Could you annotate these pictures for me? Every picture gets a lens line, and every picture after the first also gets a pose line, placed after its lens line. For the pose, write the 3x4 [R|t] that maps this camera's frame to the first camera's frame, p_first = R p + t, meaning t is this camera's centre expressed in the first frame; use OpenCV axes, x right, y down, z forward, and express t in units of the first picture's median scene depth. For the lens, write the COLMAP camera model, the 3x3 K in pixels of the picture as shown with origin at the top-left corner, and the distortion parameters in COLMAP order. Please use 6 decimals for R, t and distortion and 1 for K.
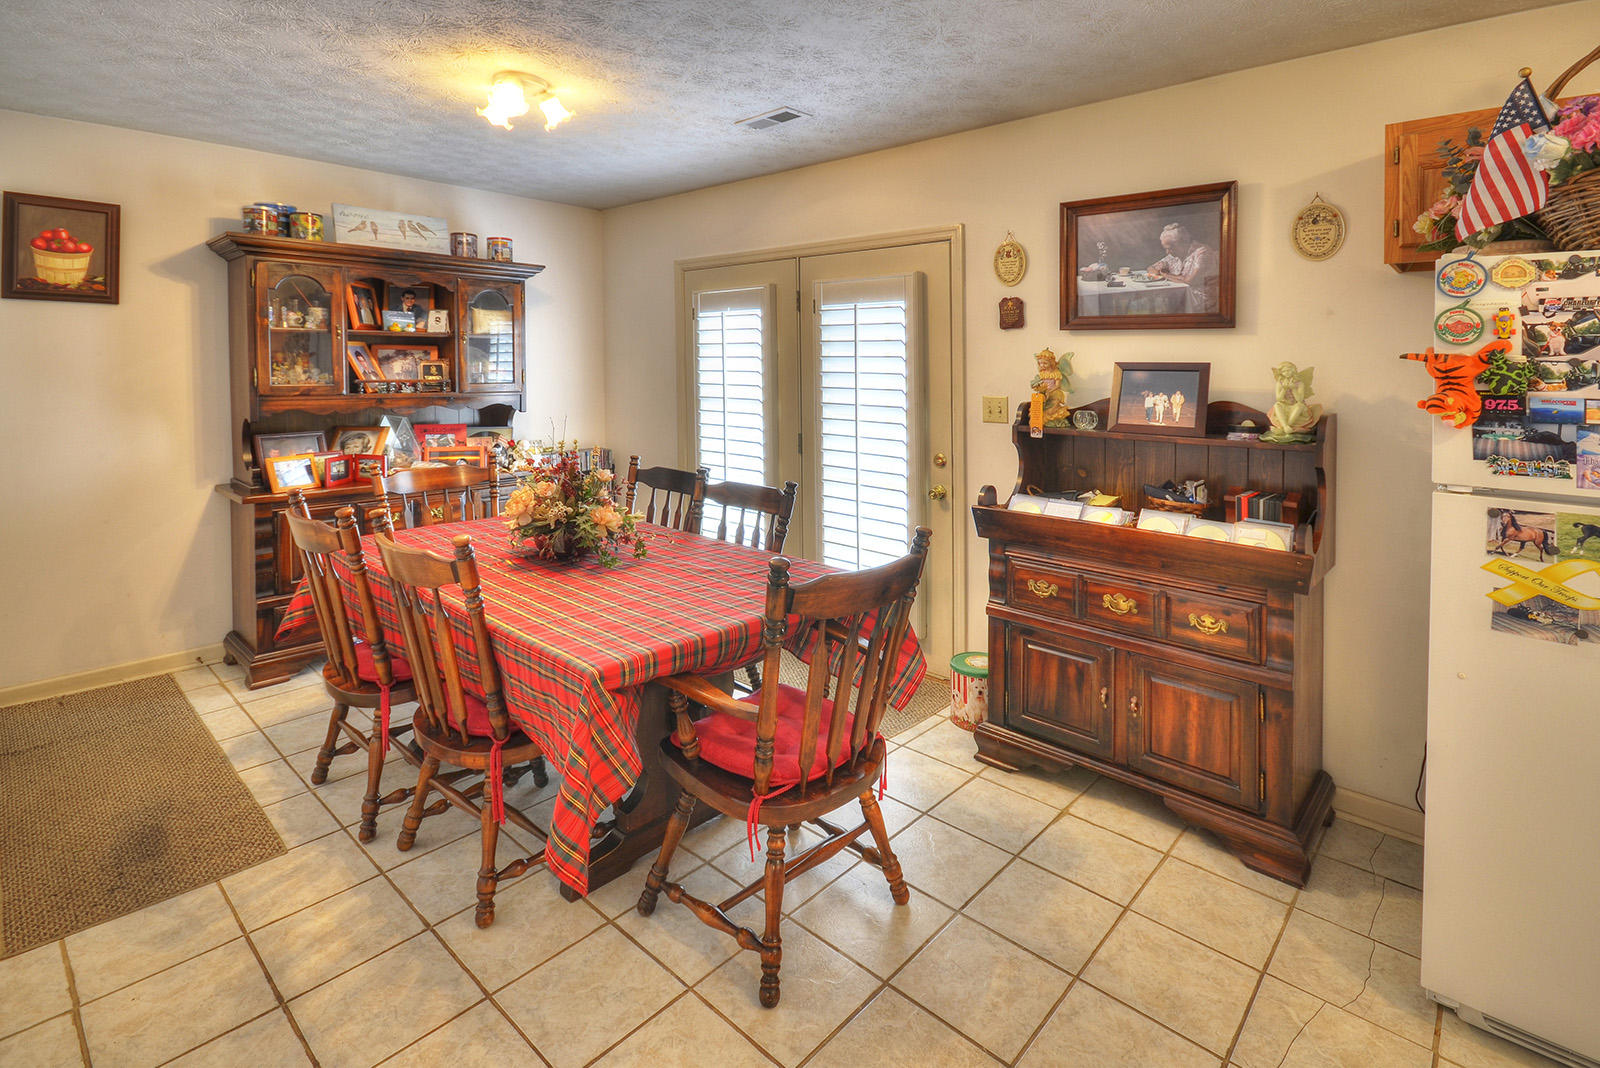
lens RADIAL K [[767.6, 0, 810.0], [0, 767.6, 536.3], [0, 0, 1]] dist [0.004452, -0.003139]
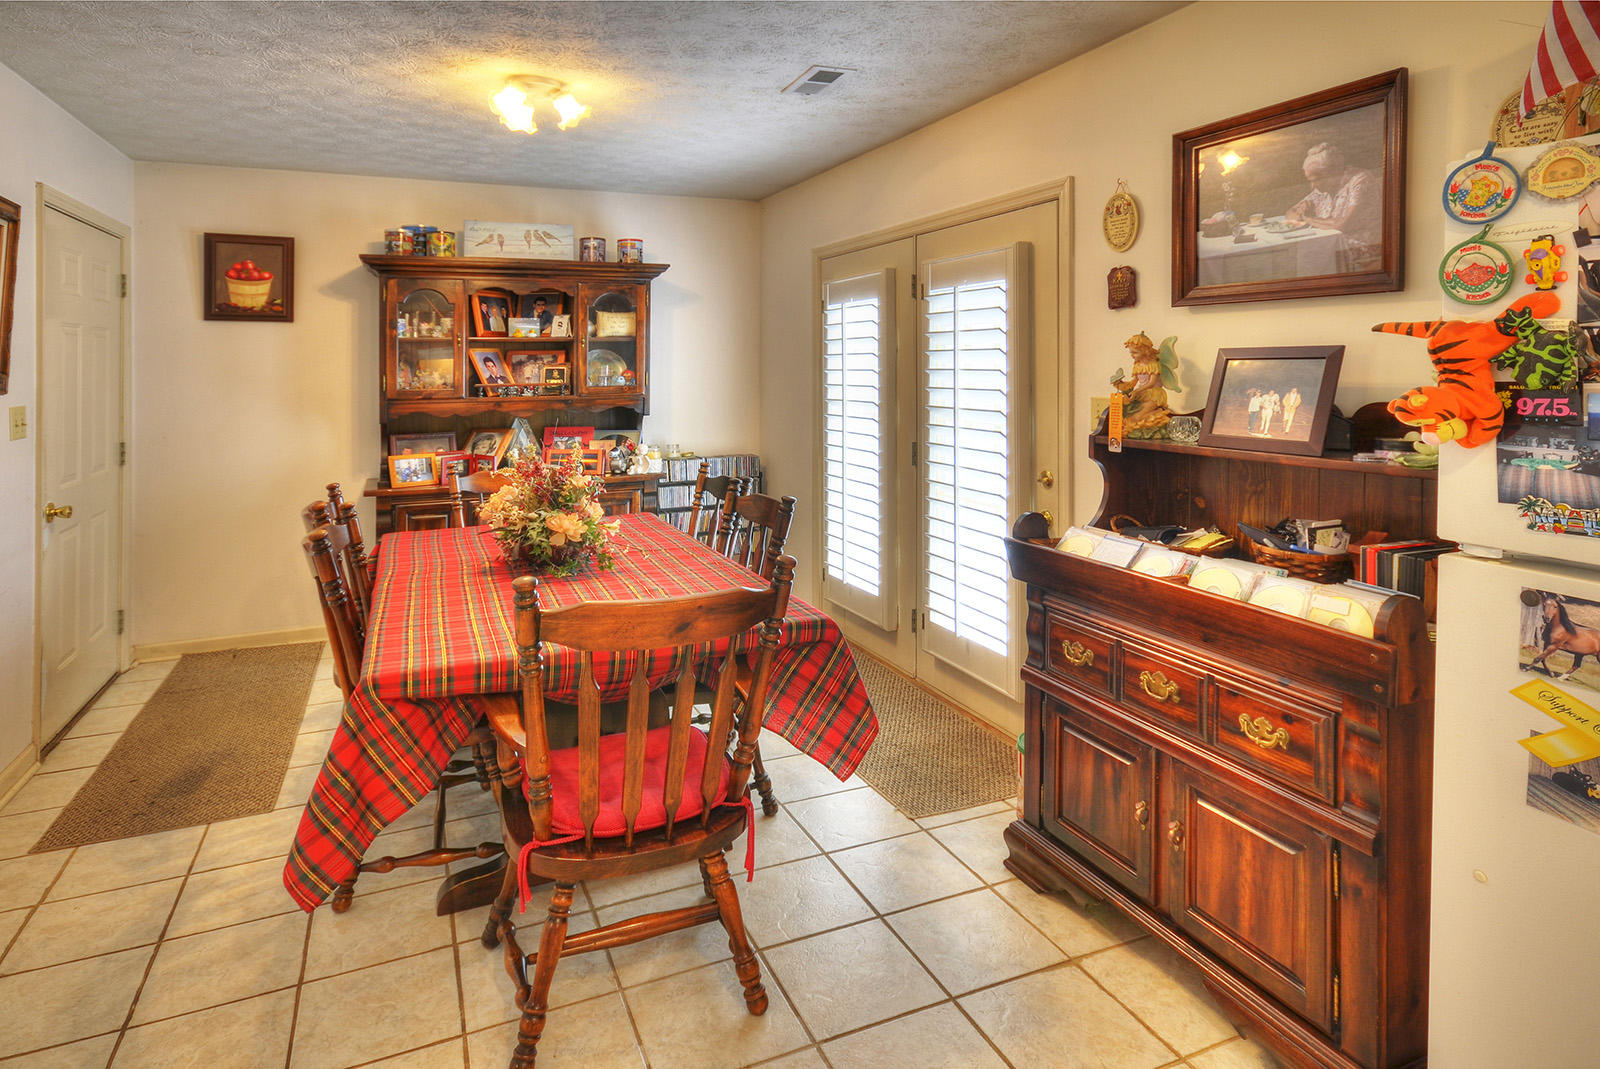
lens RADIAL K [[865.5, 0, 790.9], [0, 865.5, 536.6], [0, 0, 1]] dist [0.013495, -0.001534]
pose [[0.913187, 0.060461, -0.403030, 0.372625], [-0.069793, 0.997525, -0.008494, -0.018342], [0.401519, 0.035886, 0.915147, 0.111230]]
